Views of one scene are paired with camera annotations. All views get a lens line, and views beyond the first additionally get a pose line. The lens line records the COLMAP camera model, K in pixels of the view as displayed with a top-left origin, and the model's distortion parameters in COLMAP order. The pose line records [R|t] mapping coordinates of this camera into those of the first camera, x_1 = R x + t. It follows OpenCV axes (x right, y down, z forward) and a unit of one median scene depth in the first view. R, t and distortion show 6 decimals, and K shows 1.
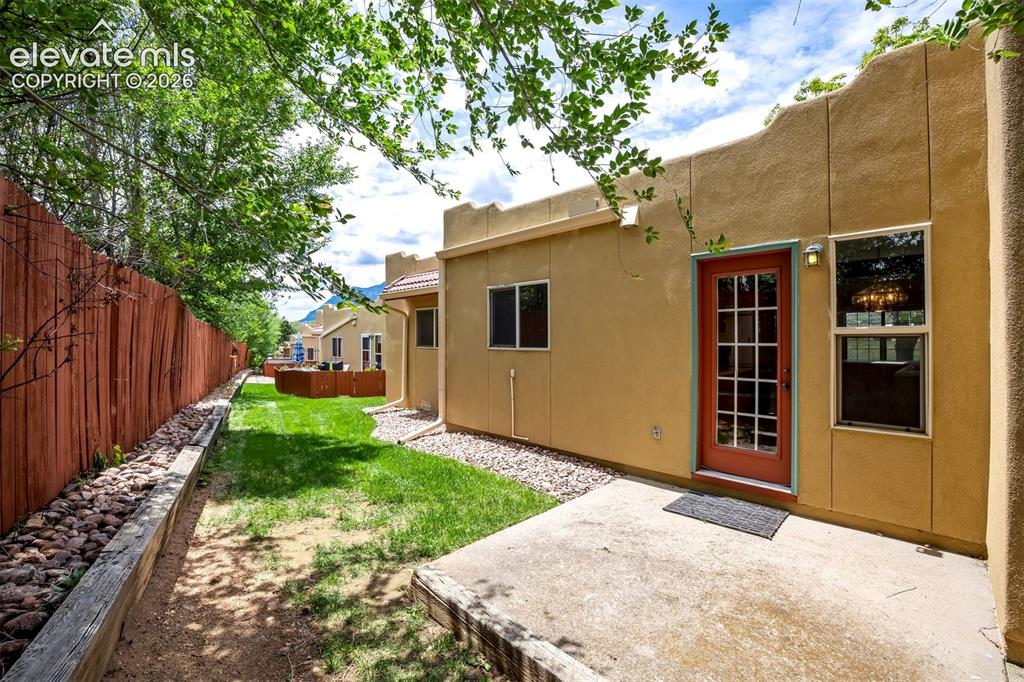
lens RADIAL K [[440.2, 0, 512.0], [0, 440.2, 341.0], [0, 0, 1]] dist [-0.031389, 0.011167]
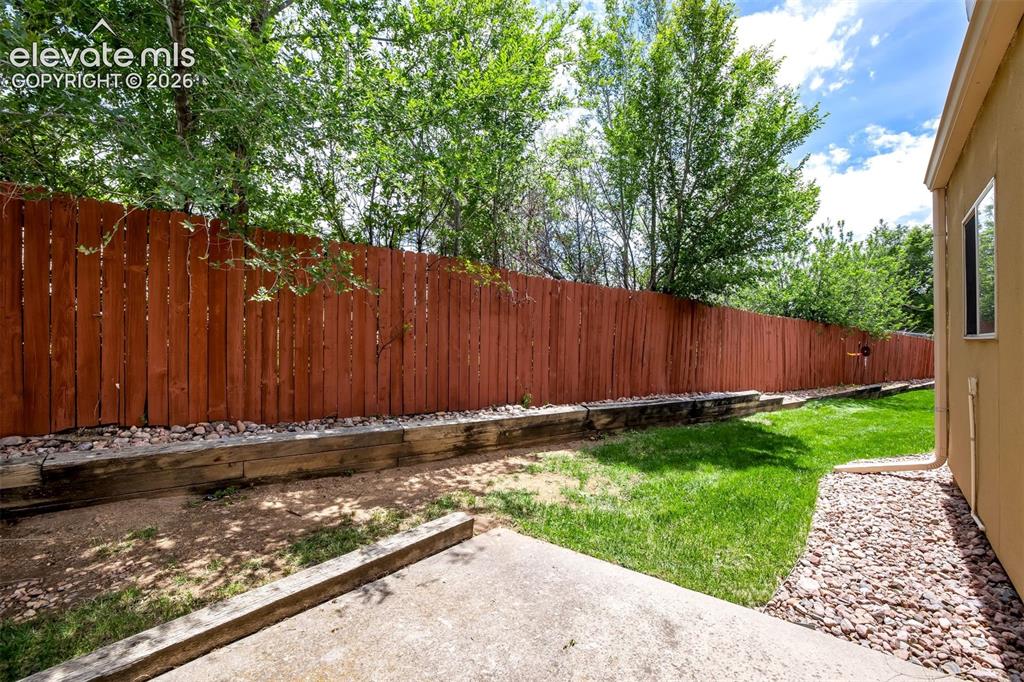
lens RADIAL K [[440.2, 0, 512.0], [0, 440.2, 341.0], [0, 0, 1]] dist [-0.031389, 0.011167]
pose [[0.101212, 0.002099, -0.994863, 0.697668], [-0.001868, 0.999996, 0.001920, 0.038315], [0.994863, 0.001664, 0.101215, 0.723058]]
